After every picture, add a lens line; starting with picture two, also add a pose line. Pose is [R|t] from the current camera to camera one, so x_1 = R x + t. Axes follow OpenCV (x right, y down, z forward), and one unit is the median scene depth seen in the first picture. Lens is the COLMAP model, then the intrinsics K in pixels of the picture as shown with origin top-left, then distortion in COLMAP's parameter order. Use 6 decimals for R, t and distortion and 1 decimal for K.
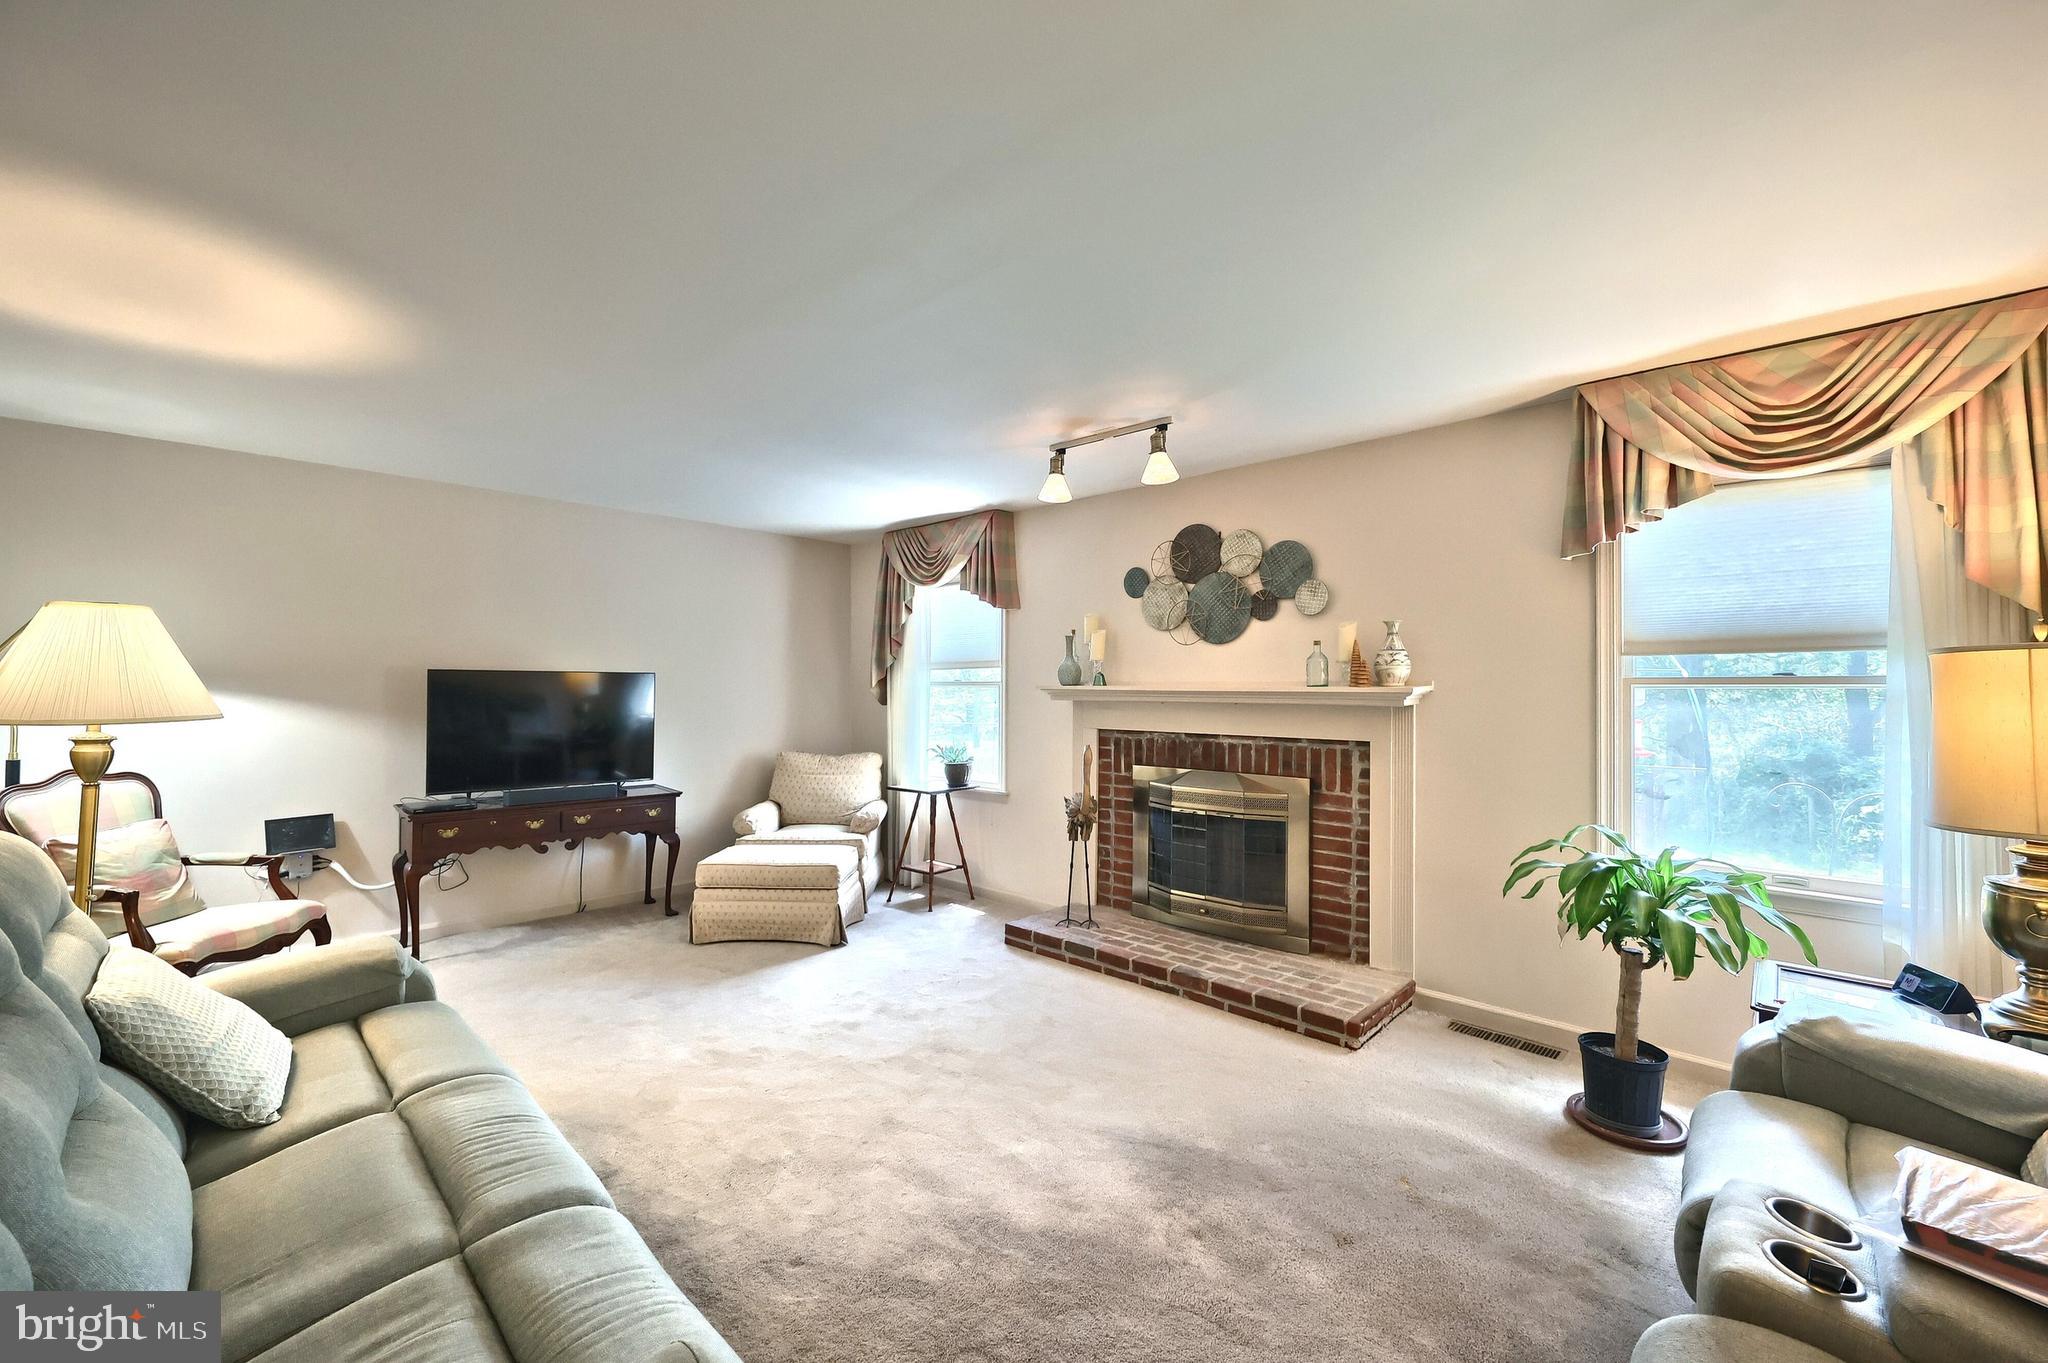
lens RADIAL K [[833.2, 0, 1020.5], [0, 833.2, 686.5], [0, 0, 1]] dist [-0.000432, -0.000057]
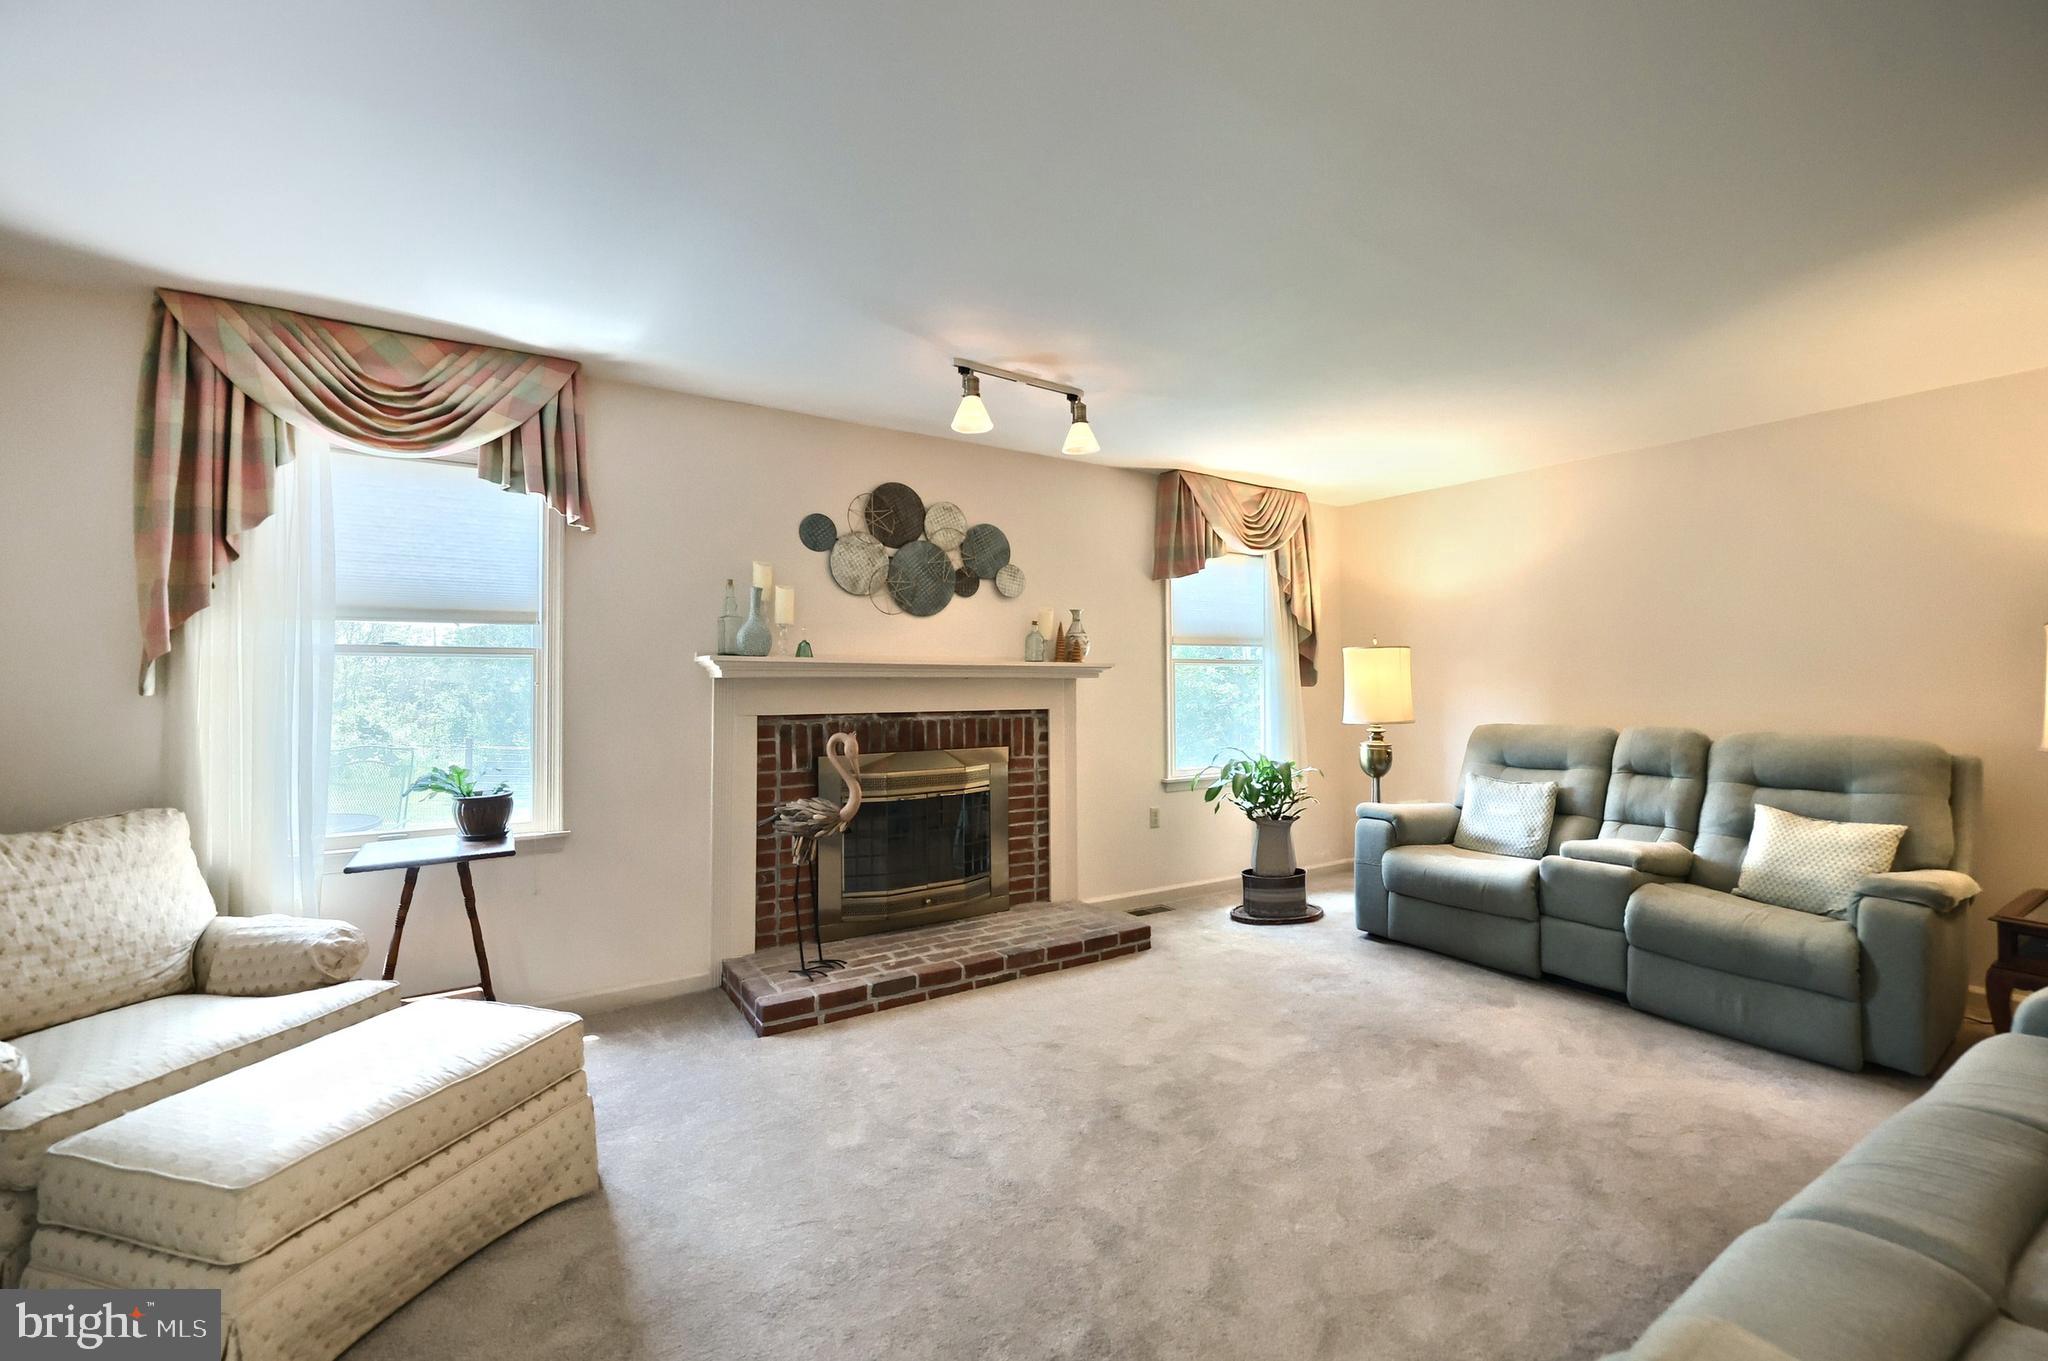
lens RADIAL K [[829.6, 0, 1023.7], [0, 829.6, 670.6], [0, 0, 1]] dist [0.000401, 0.000018]
pose [[0.237948, 0.009476, 0.971232, -0.674730], [0.001533, 0.999948, -0.010131, 0.021040], [-0.971277, 0.003899, 0.237921, 0.687893]]
